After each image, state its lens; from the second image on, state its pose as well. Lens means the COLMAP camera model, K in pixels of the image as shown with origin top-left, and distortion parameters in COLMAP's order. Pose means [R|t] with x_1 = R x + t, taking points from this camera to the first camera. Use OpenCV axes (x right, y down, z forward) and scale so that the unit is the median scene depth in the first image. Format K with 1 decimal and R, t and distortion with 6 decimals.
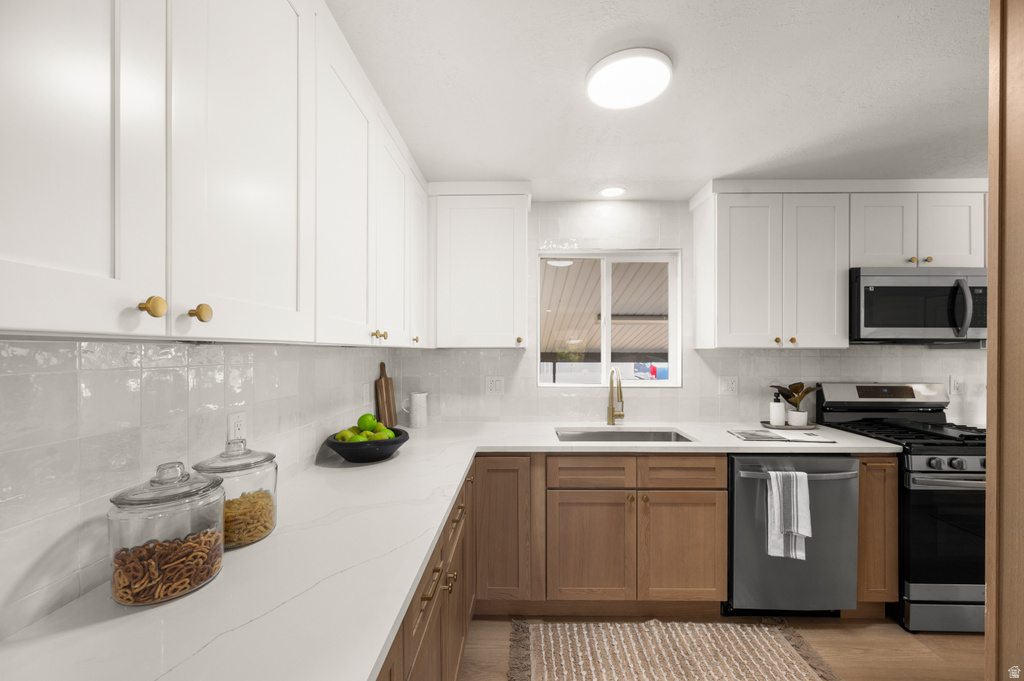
lens RADIAL K [[412.4, 0, 514.7], [0, 412.4, 350.4], [0, 0, 1]] dist [-0.000101, 0.000070]
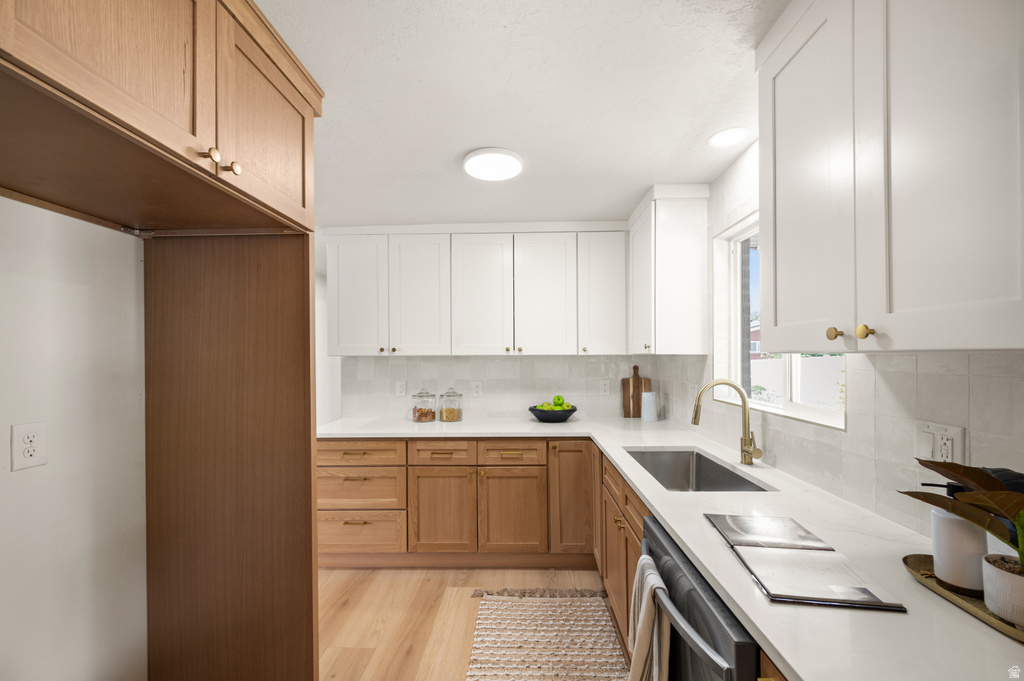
lens RADIAL K [[412.4, 0, 514.7], [0, 412.4, 350.4], [0, 0, 1]] dist [-0.000101, 0.000070]
pose [[-0.002856, -0.012520, -0.999918, 1.003472], [0.008221, 0.999888, -0.012543, -0.005755], [0.999962, -0.008256, -0.002752, 0.658160]]
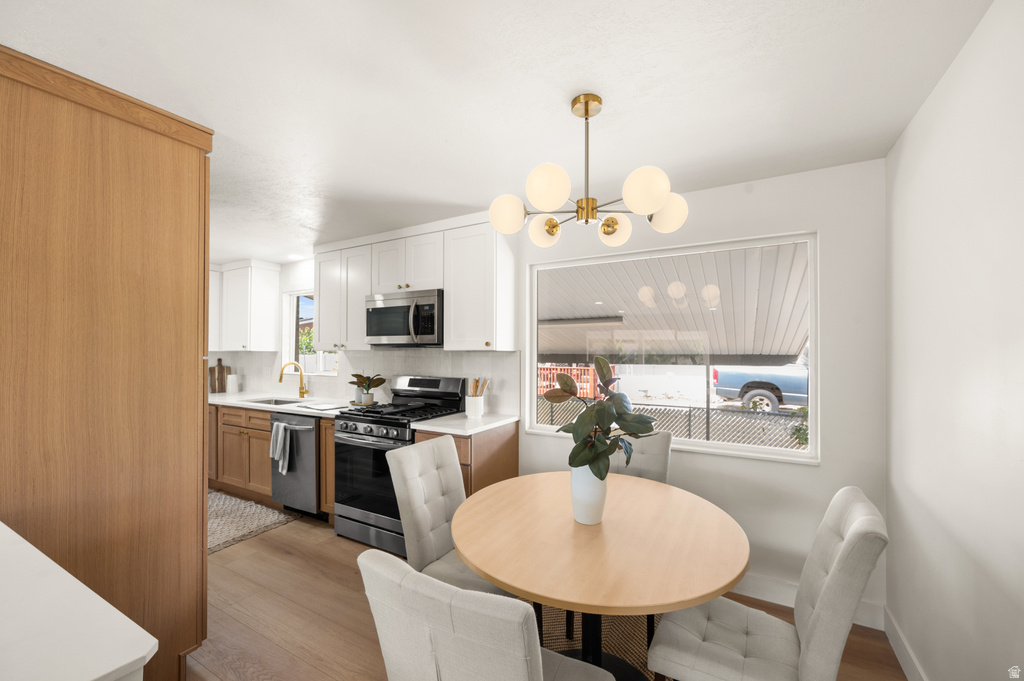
lens RADIAL K [[412.4, 0, 514.7], [0, 412.4, 350.4], [0, 0, 1]] dist [-0.000101, 0.000070]
pose [[0.880353, -0.002726, -0.474311, 1.883283], [0.000913, 0.999991, -0.004054, 0.000577], [0.474318, 0.003136, 0.880348, -0.039331]]
